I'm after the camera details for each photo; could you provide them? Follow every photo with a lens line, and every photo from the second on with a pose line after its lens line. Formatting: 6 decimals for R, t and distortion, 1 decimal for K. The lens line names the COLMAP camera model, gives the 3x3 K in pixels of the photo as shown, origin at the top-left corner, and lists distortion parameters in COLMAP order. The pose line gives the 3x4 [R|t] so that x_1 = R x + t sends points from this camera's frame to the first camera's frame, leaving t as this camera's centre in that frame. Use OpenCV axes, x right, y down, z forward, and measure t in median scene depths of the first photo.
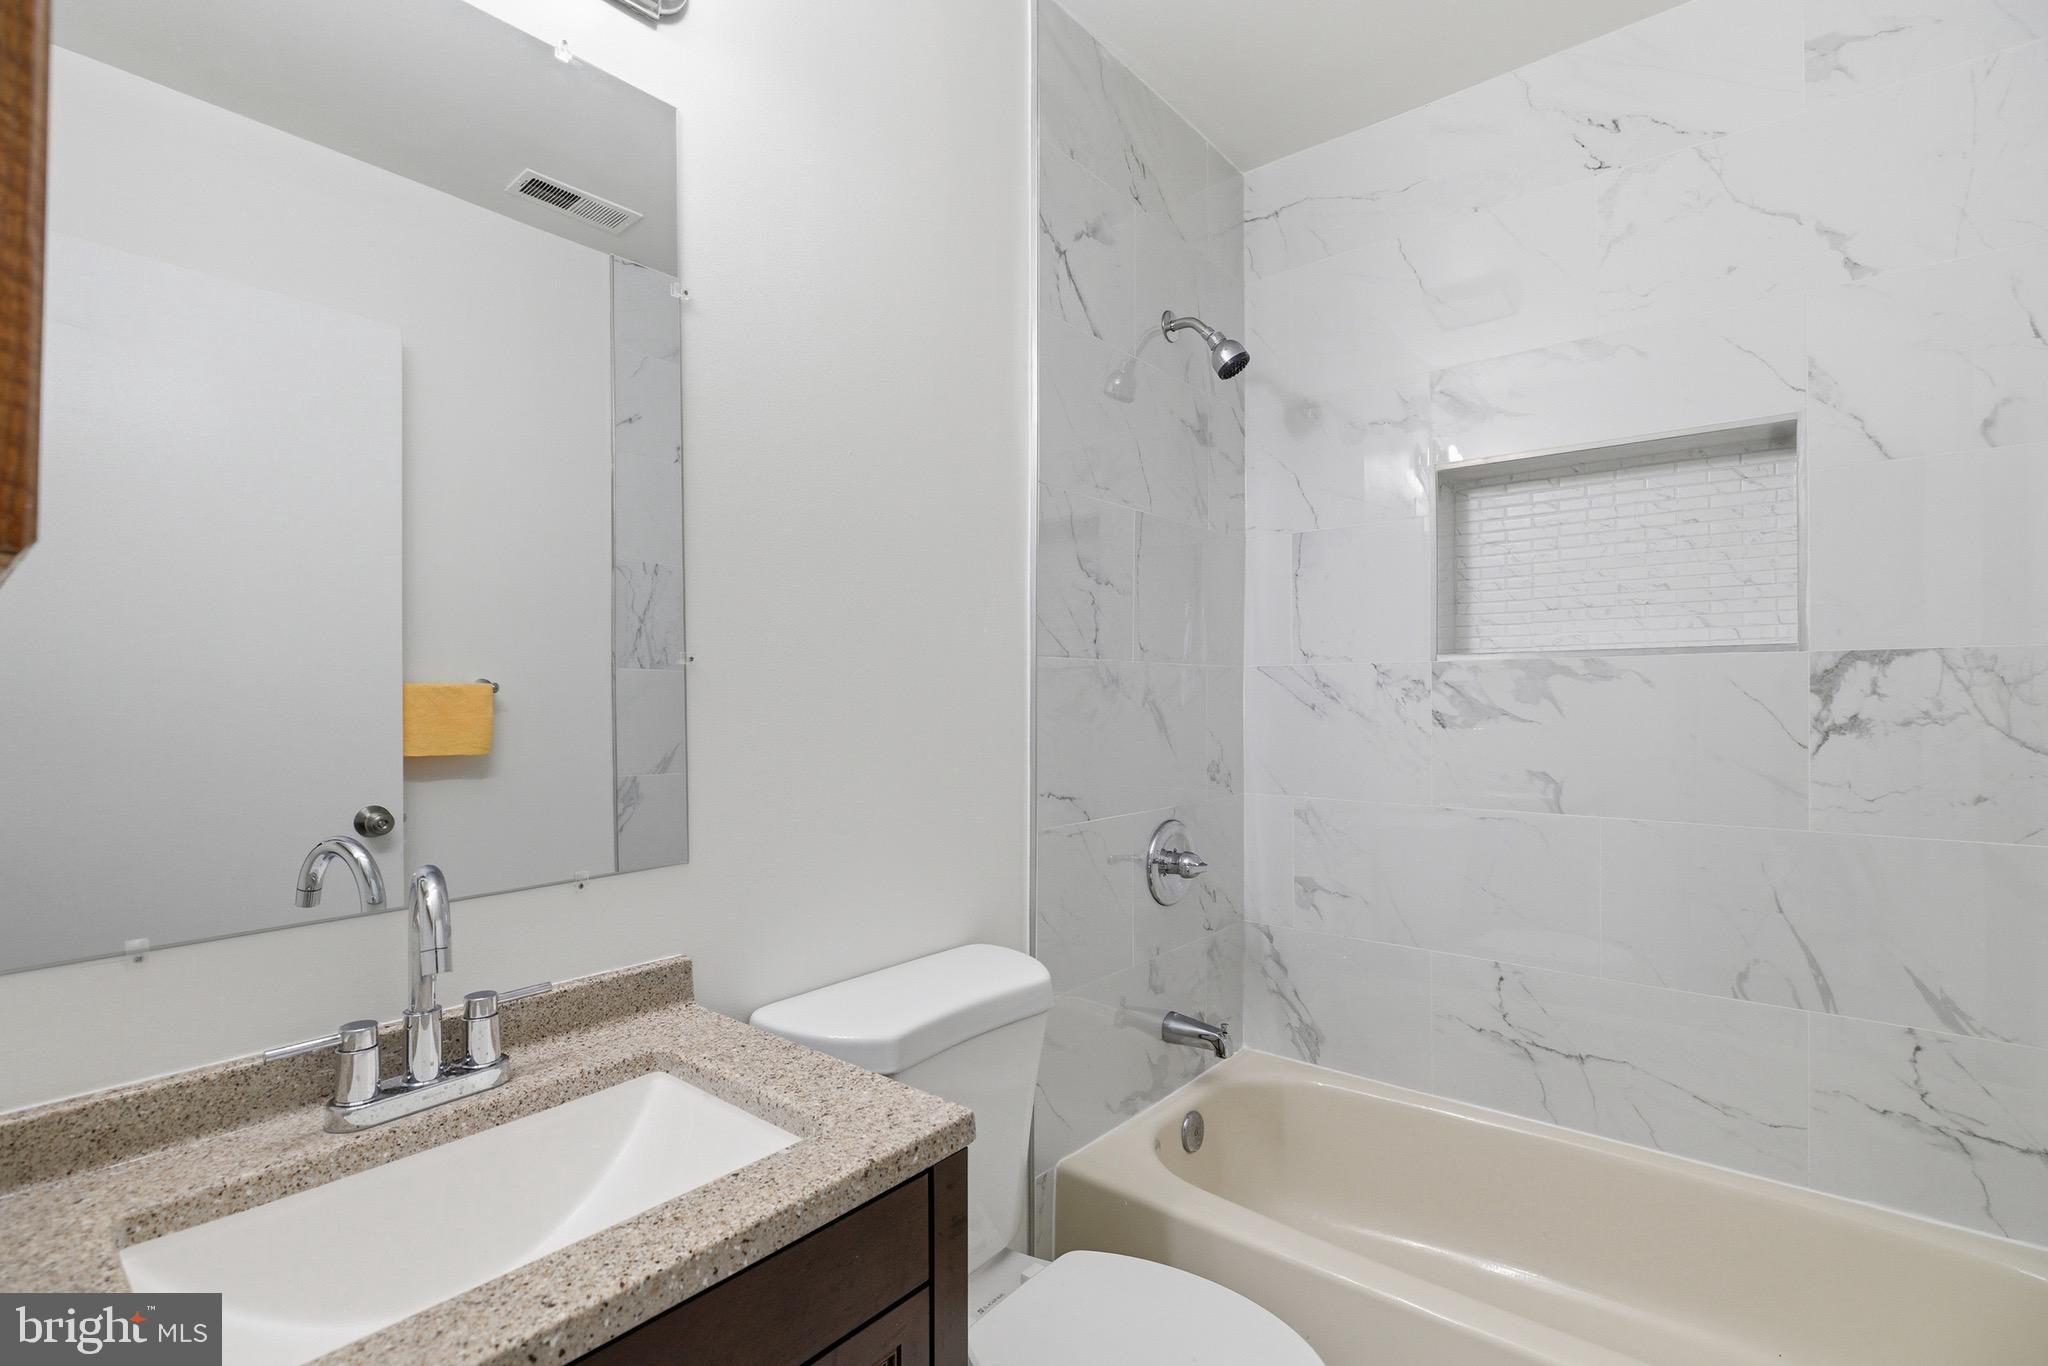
lens RADIAL K [[941.2, 0, 1025.9], [0, 941.2, 683.8], [0, 0, 1]] dist [0.000705, -0.000028]
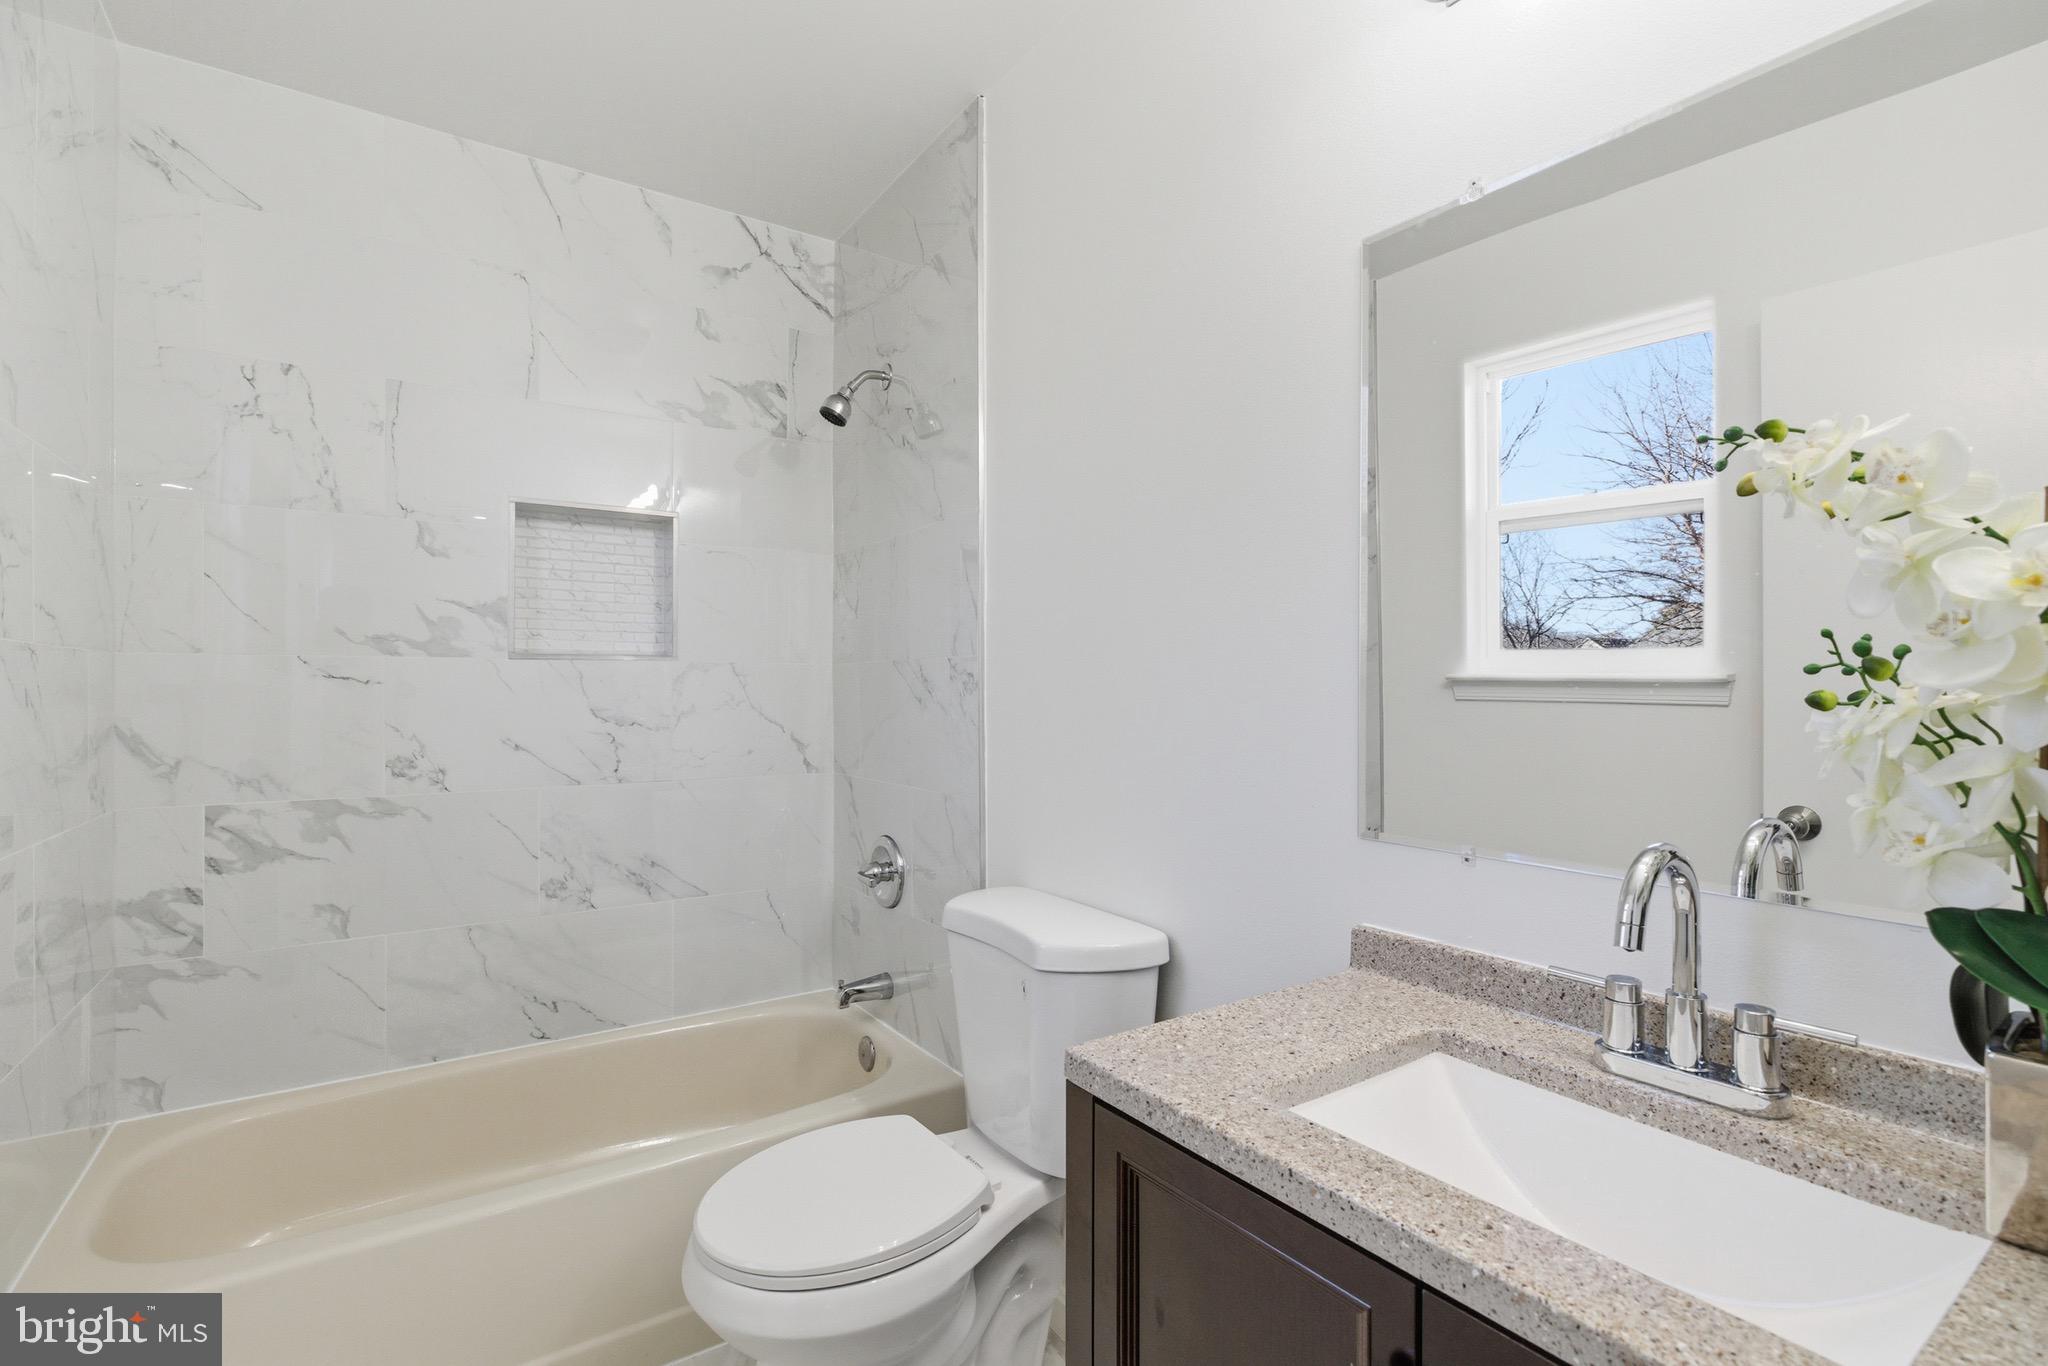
lens RADIAL K [[941.2, 0, 1026.4], [0, 941.2, 675.2], [0, 0, 1]] dist [0.000705, -0.000028]
pose [[-0.247366, 0.008253, -0.968887, 0.495957], [0.007543, 0.999950, 0.006592, 0.000418], [0.968893, -0.005678, -0.247416, 0.593179]]
